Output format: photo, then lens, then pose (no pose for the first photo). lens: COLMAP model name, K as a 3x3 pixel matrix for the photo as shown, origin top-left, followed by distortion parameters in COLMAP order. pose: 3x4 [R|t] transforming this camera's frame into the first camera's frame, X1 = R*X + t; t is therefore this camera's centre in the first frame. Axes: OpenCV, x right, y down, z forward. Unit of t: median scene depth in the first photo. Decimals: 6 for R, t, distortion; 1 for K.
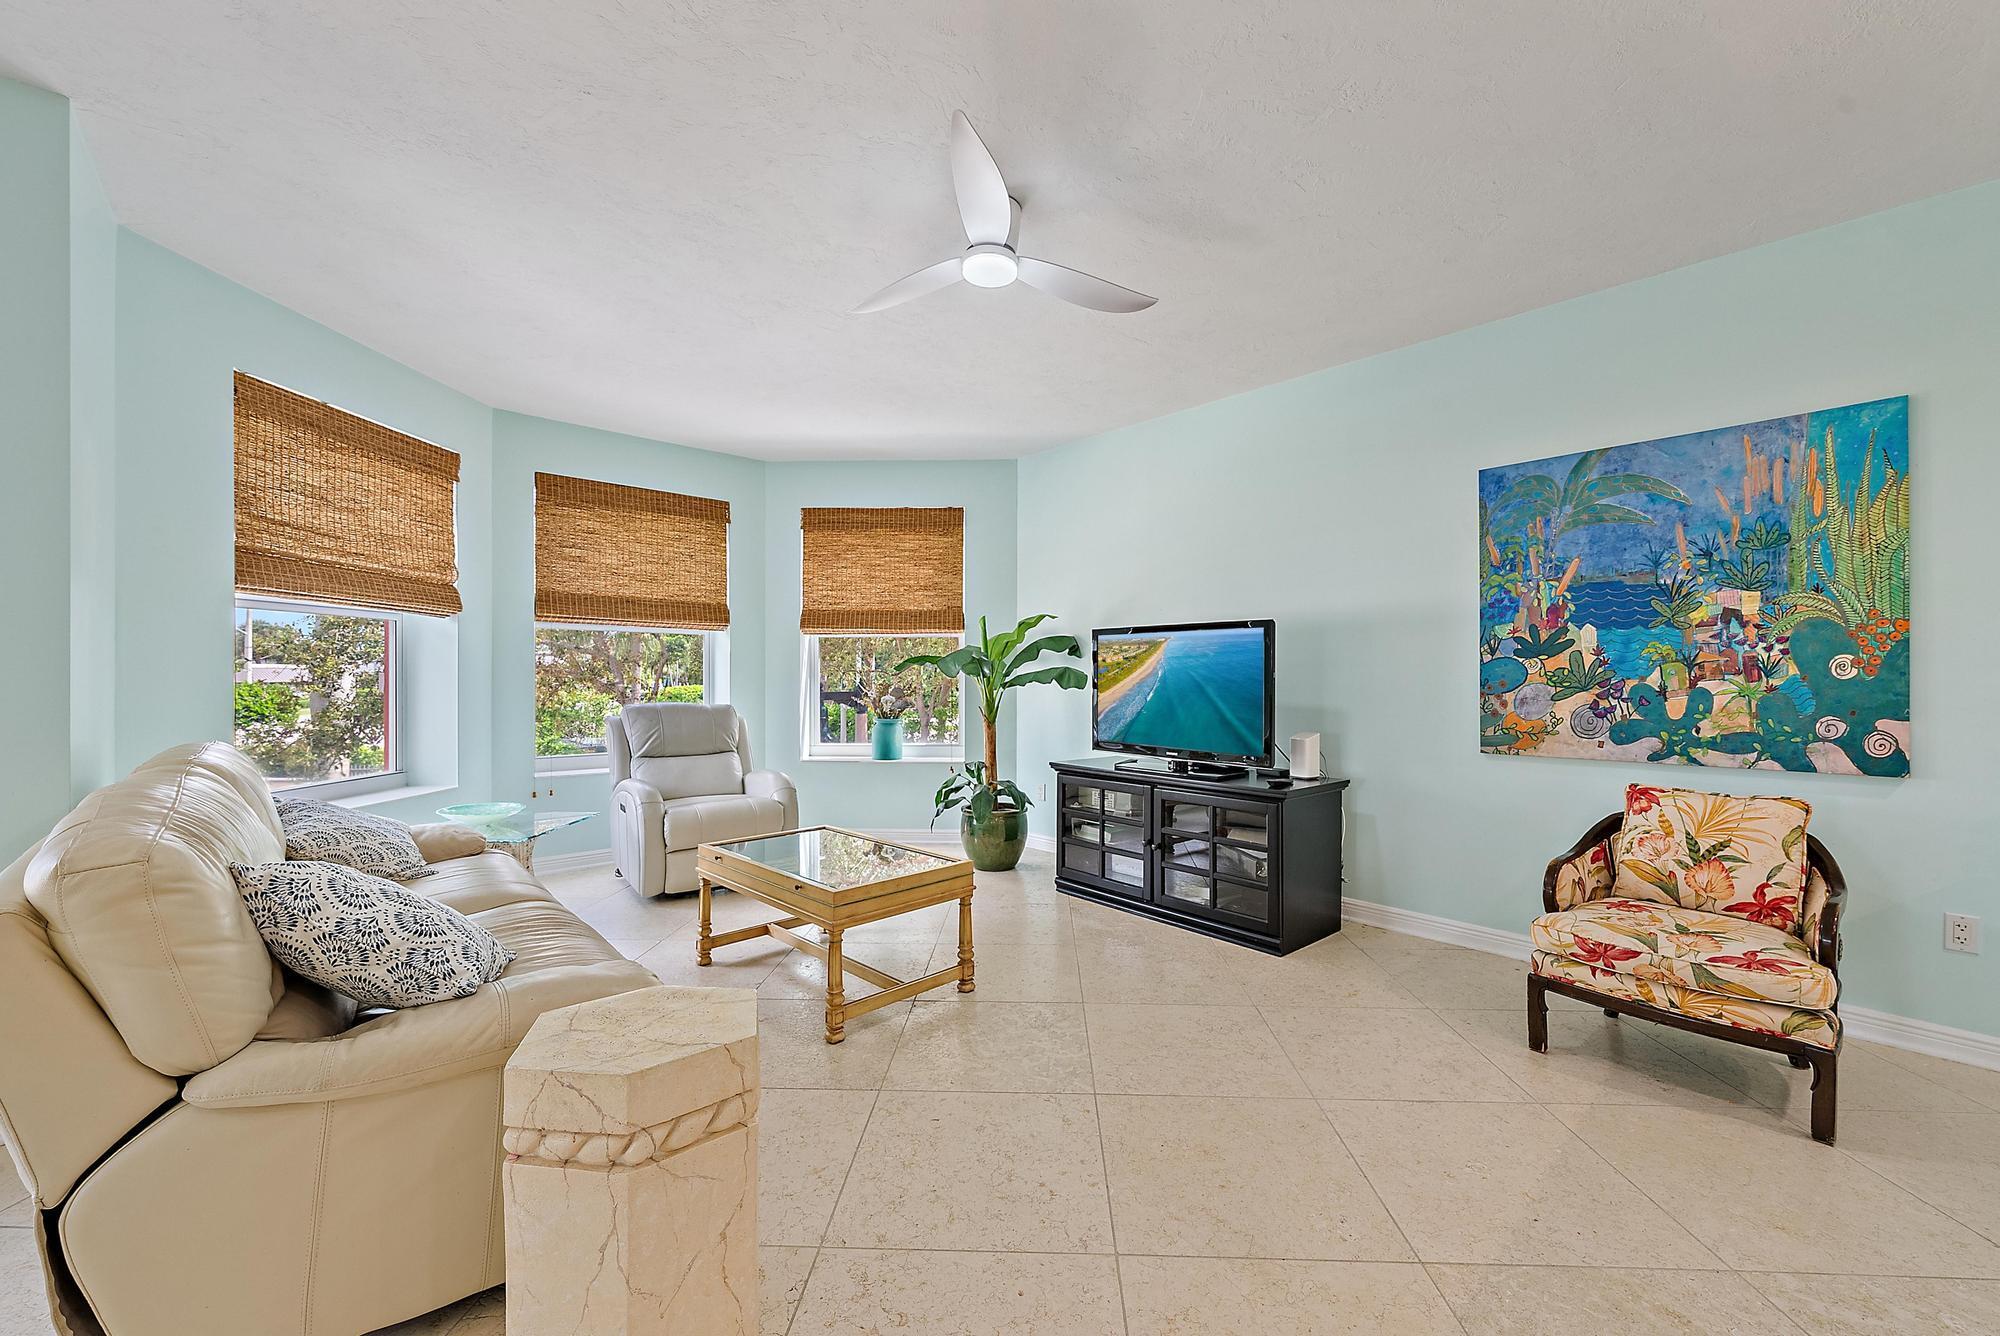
lens RADIAL K [[795.2, 0, 1041.8], [0, 795.2, 674.9], [0, 0, 1]] dist [-0.001317, 0.000594]
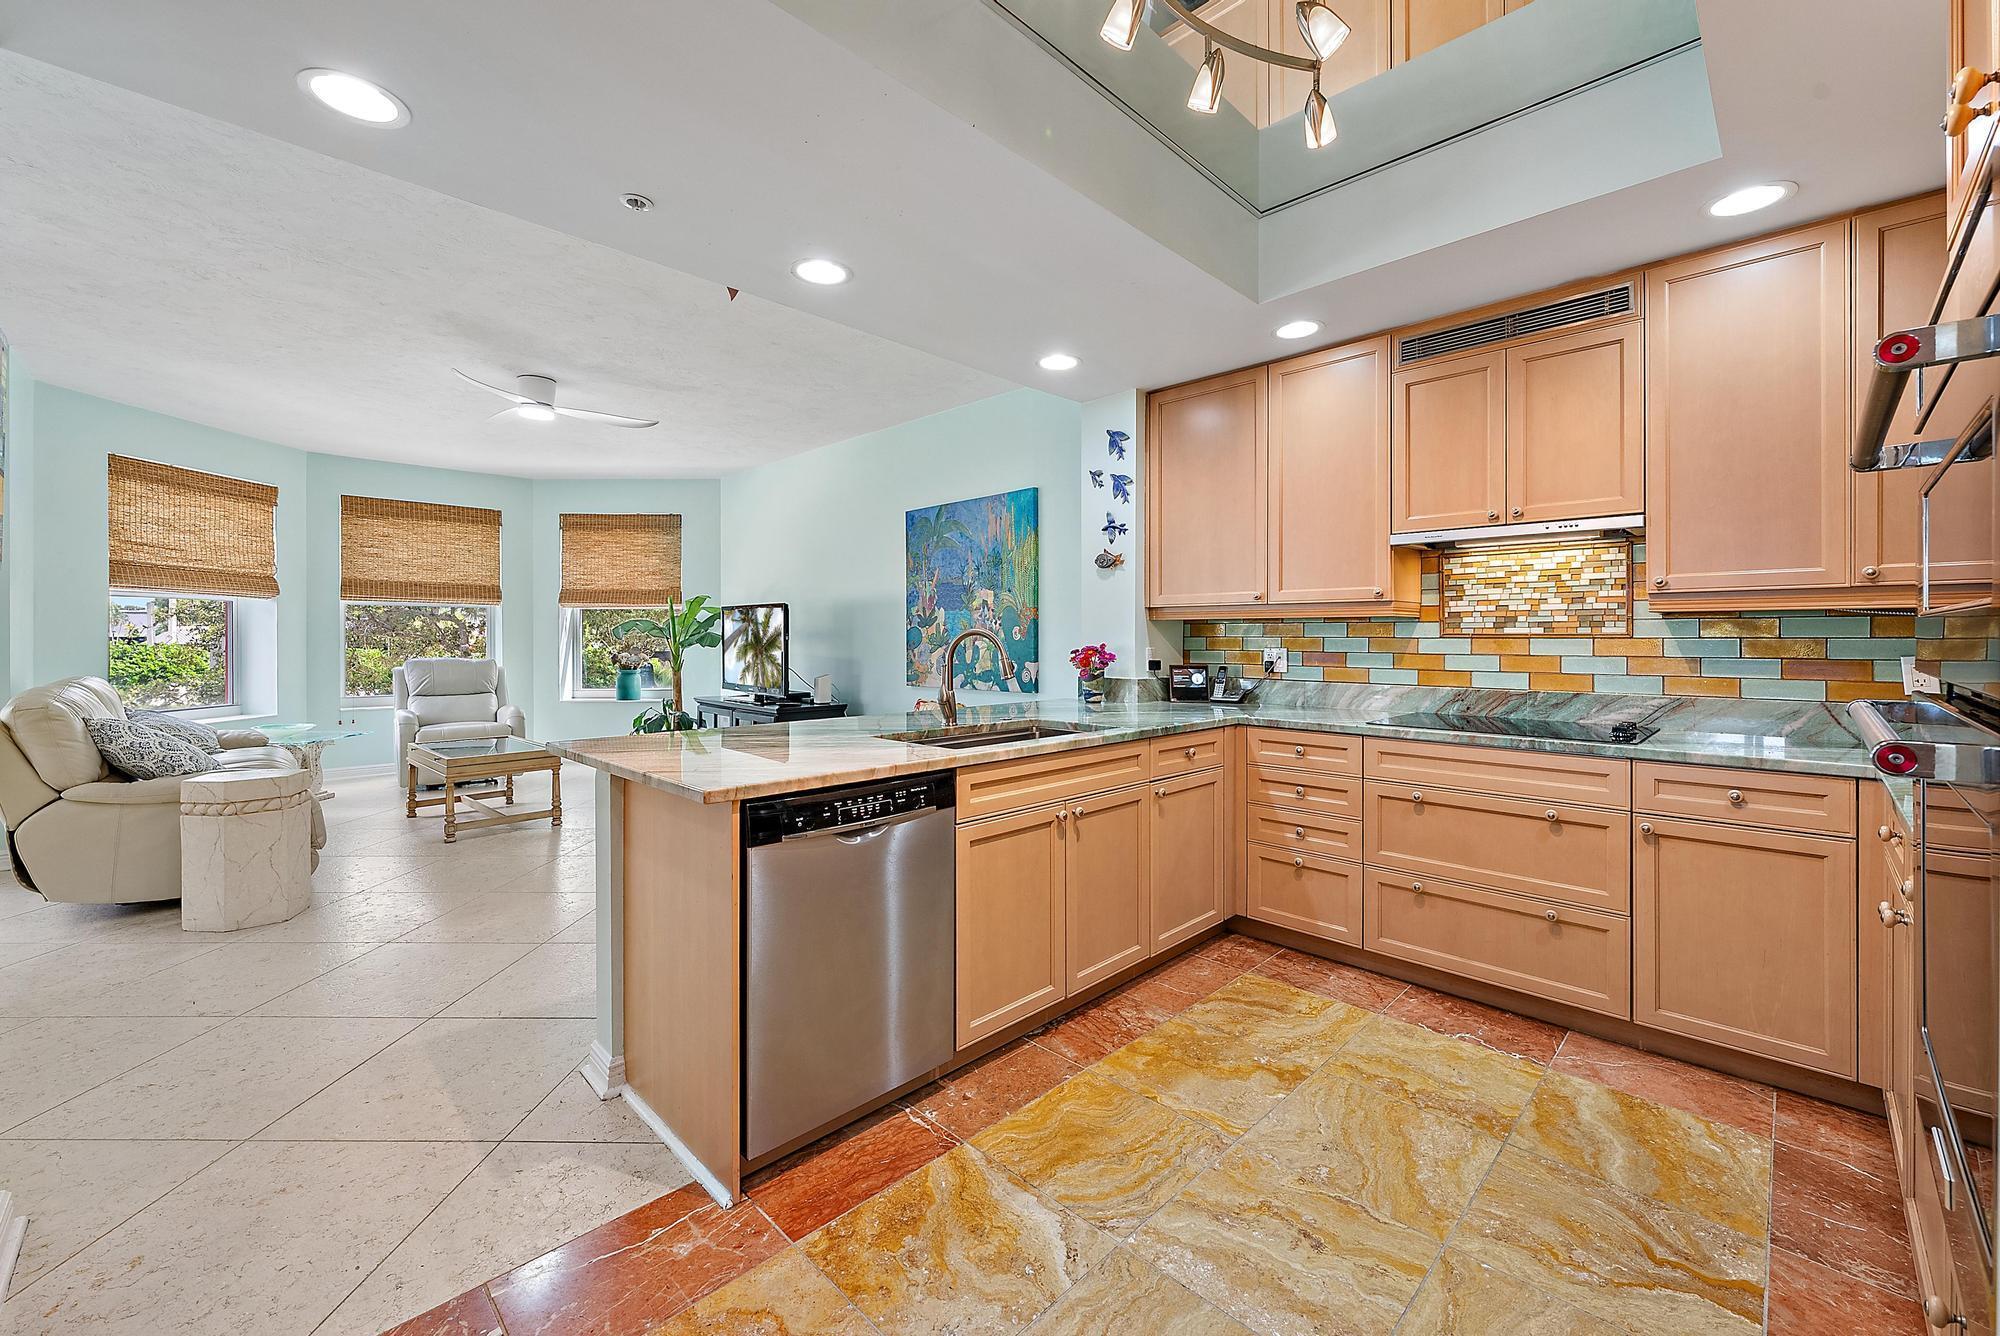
lens RADIAL K [[795.2, 0, 1018.5], [0, 795.2, 637.6], [0, 0, 1]] dist [-0.001317, 0.000594]
pose [[0.999529, -0.001602, 0.030654, 0.758059], [0.001526, 0.999996, 0.002495, -0.003642], [-0.030657, -0.002447, 0.999527, -0.652374]]
